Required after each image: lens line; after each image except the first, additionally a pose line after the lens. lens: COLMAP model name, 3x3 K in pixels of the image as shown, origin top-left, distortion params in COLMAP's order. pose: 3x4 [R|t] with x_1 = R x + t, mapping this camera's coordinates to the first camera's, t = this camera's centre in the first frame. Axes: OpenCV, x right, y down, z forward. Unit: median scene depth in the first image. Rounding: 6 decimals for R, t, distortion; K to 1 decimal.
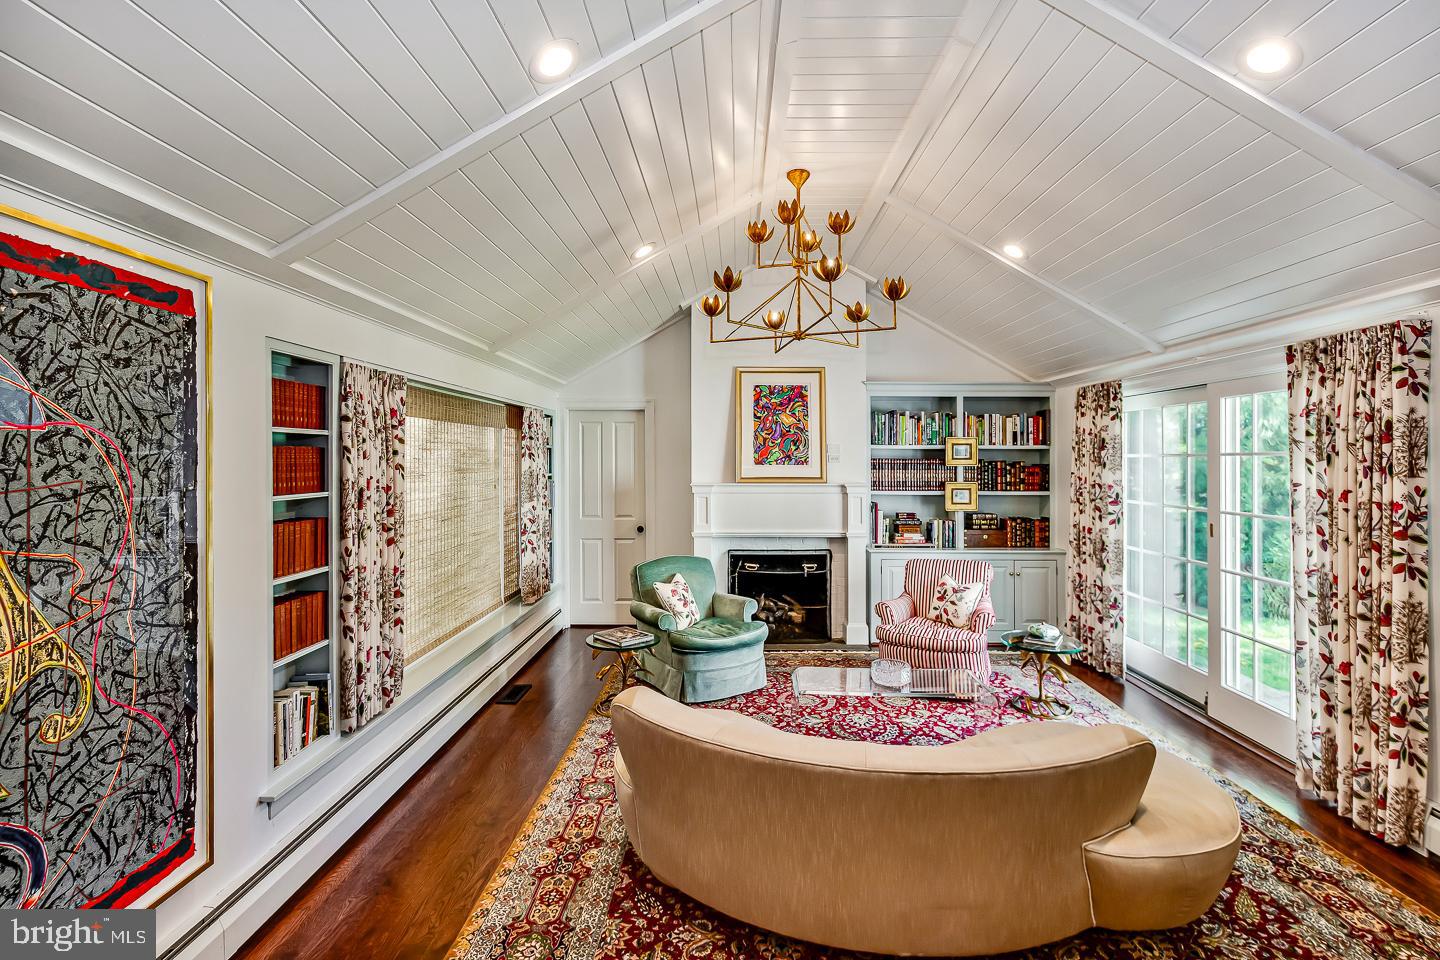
lens RADIAL K [[713.9, 0, 723.3], [0, 713.9, 451.0], [0, 0, 1]] dist [0.000160, 0.000580]
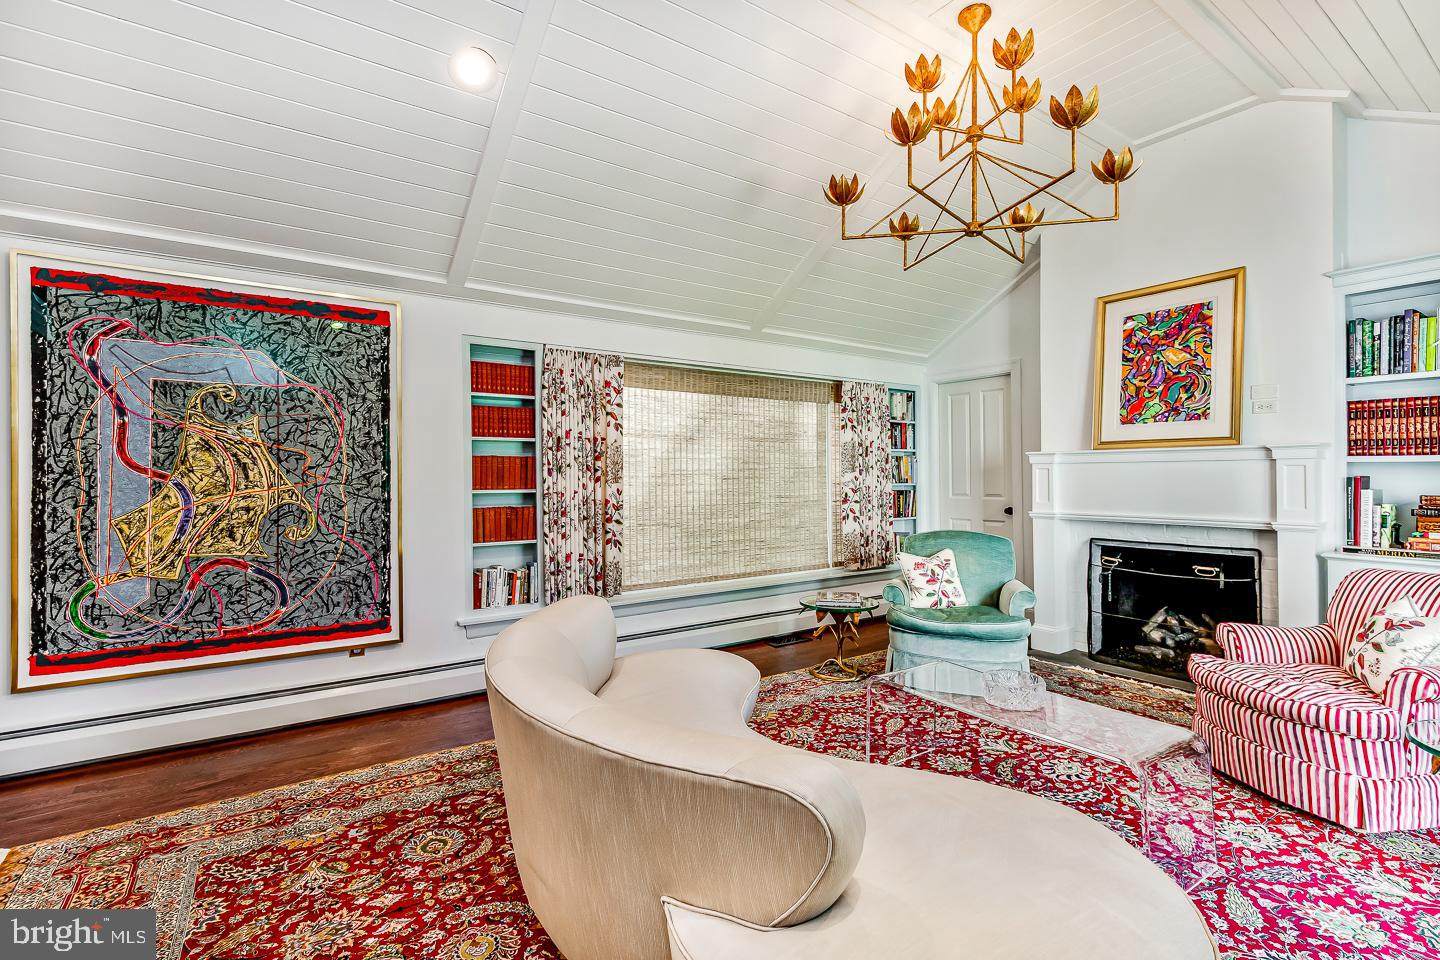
lens RADIAL K [[643.8, 0, 668.9], [0, 643.8, 473.1], [0, 0, 1]] dist [0.004514, 0.000354]
pose [[0.559667, -0.001514, -0.828716, 0.955995], [0.011010, 0.999924, 0.005609, 0.172452], [0.828644, -0.012263, 0.559641, 0.683013]]
